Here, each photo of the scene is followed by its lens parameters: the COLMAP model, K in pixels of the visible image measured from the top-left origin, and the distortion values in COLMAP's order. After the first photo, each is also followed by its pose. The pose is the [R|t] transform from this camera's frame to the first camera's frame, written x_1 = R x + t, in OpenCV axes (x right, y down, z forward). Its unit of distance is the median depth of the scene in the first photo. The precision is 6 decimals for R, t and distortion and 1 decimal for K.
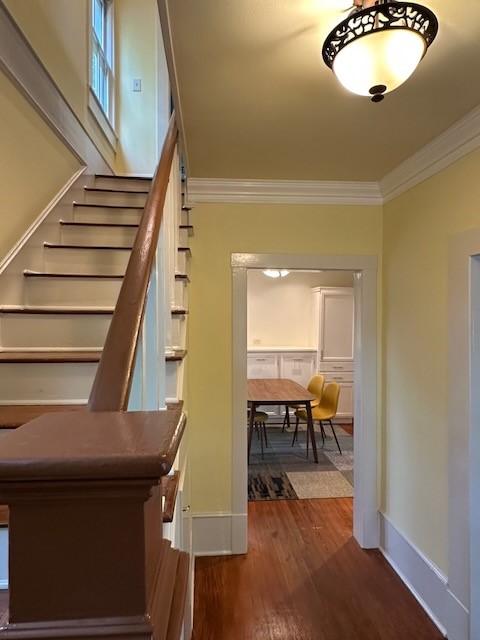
lens RADIAL K [[391.8, 0, 240.0], [0, 391.8, 320.0], [0, 0, 1]] dist [-0.000824, -0.000112]
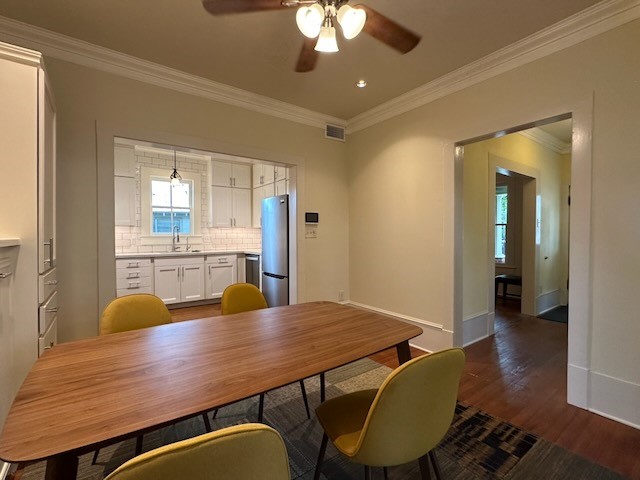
lens RADIAL K [[295.9, 0, 320.0], [0, 295.9, 240.0], [0, 0, 1]] dist [-0.000633, 0.000269]
pose [[-0.519895, -0.017335, 0.854054, -0.142168], [0.007819, 0.999656, 0.025050, 0.070742], [-0.854195, 0.019701, -0.519580, 0.930233]]
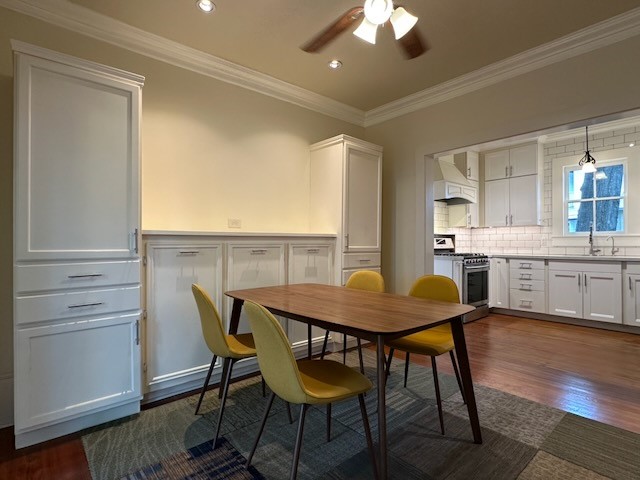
lens RADIAL K [[339.3, 0, 320.0], [0, 339.3, 240.0], [0, 0, 1]] dist [0.002864, 0.000461]
pose [[0.806209, 0.001297, 0.591630, -0.149993], [0.009716, 0.999834, -0.015431, 0.093627], [-0.591552, 0.018188, 0.806062, 0.584018]]
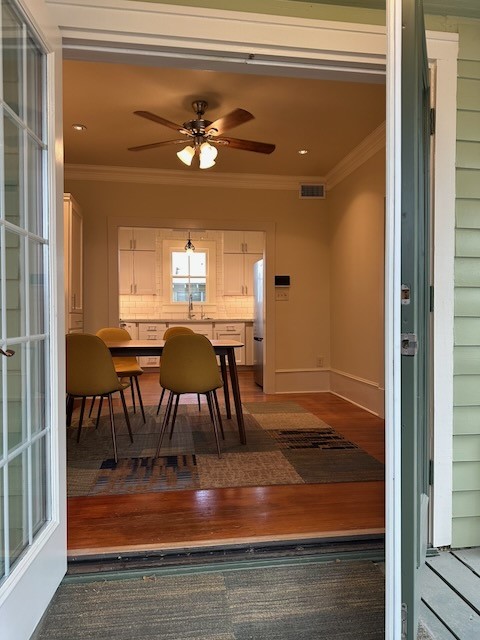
lens RADIAL K [[446.0, 0, 240.0], [0, 446.0, 320.0], [0, 0, 1]] dist [0.166969, -0.000293]
pose [[-0.059955, -0.011772, 0.998132, -0.551001], [0.010836, 0.999864, 0.012443, 0.110343], [-0.998142, 0.011562, -0.059819, 0.774313]]
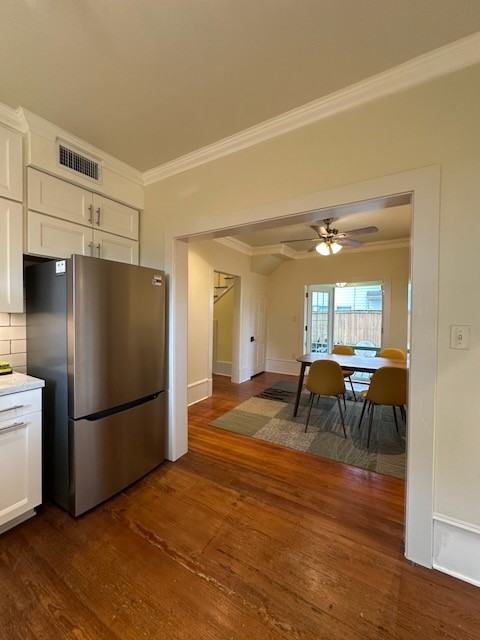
lens RADIAL K [[256.0, 0, 240.0], [0, 256.0, 320.0], [0, 0, 1]] dist [-0.000040, -0.000003]
pose [[-0.582785, 0.016319, -0.812462, 0.672469], [-0.015441, 0.999395, 0.031149, 0.045238], [0.812479, 0.030699, -0.582181, 0.974357]]
